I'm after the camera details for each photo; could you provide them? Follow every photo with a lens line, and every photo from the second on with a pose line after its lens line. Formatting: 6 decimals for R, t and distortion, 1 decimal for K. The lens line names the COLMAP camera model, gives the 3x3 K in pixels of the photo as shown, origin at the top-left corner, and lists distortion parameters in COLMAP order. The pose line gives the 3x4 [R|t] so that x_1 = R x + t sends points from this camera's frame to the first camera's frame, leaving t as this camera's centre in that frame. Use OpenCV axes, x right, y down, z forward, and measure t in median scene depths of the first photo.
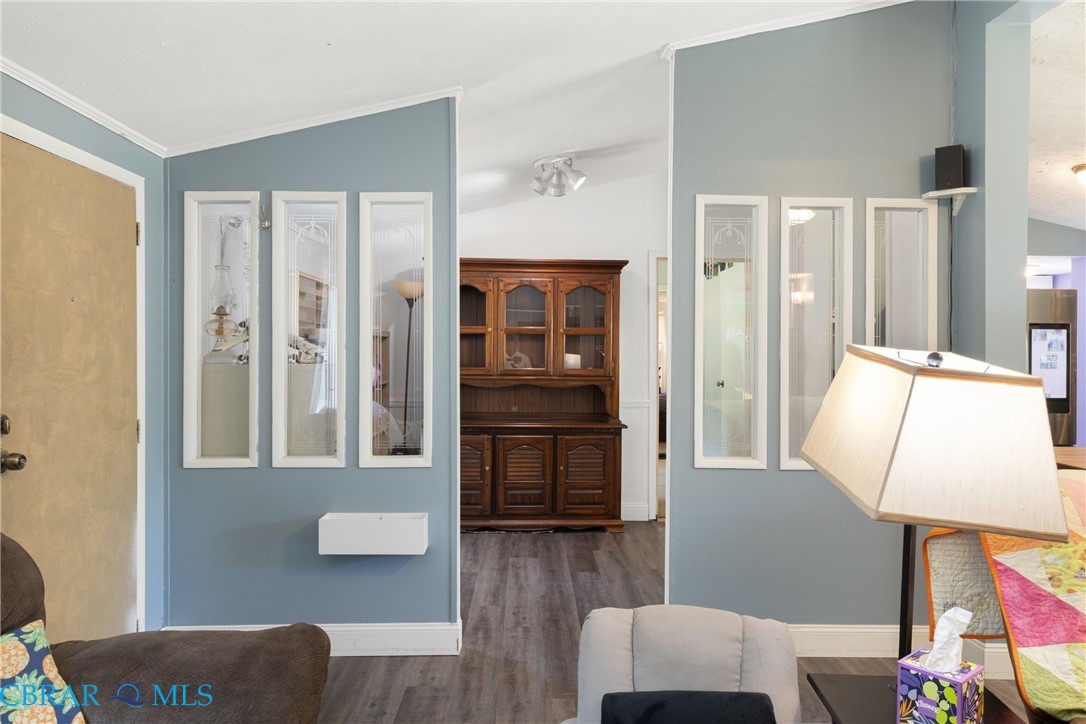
lens RADIAL K [[772.8, 0, 543.0], [0, 772.8, 362.0], [0, 0, 1]] dist [0.002161, 0.001001]
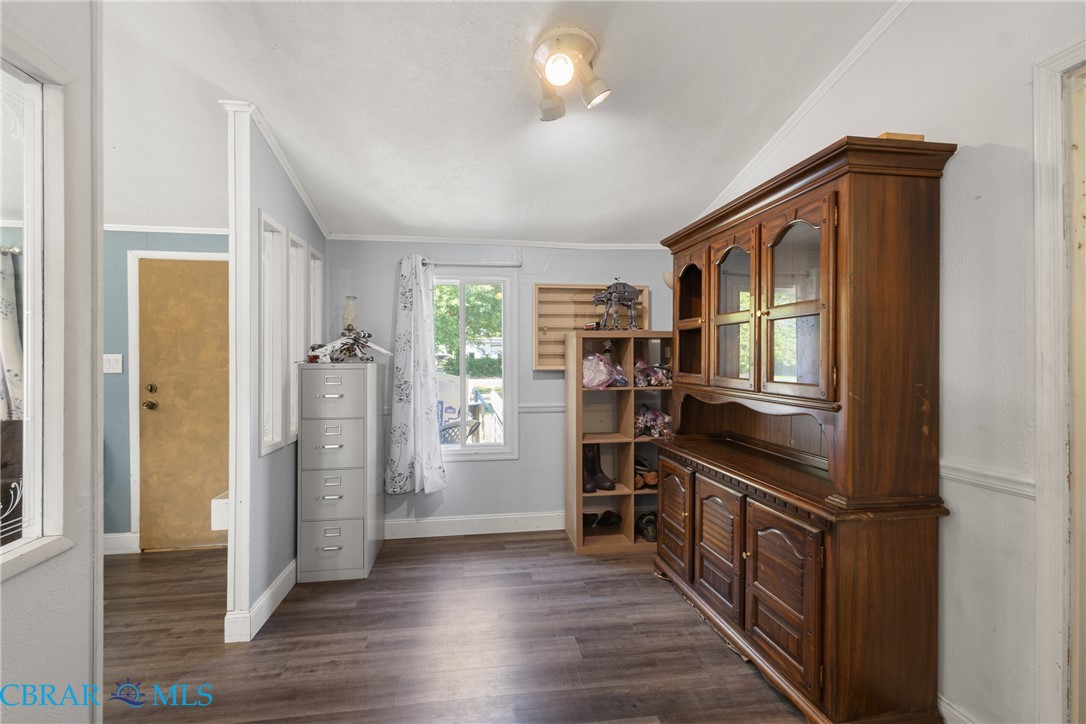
lens RADIAL K [[505.1, 0, 543.0], [0, 505.1, 362.0], [0, 0, 1]] dist [0.001279, 0.000474]
pose [[0.121572, 0.002105, -0.992580, 0.618127], [-0.010810, 0.999941, 0.000797, -0.005636], [0.992524, 0.010633, 0.121587, 1.331215]]
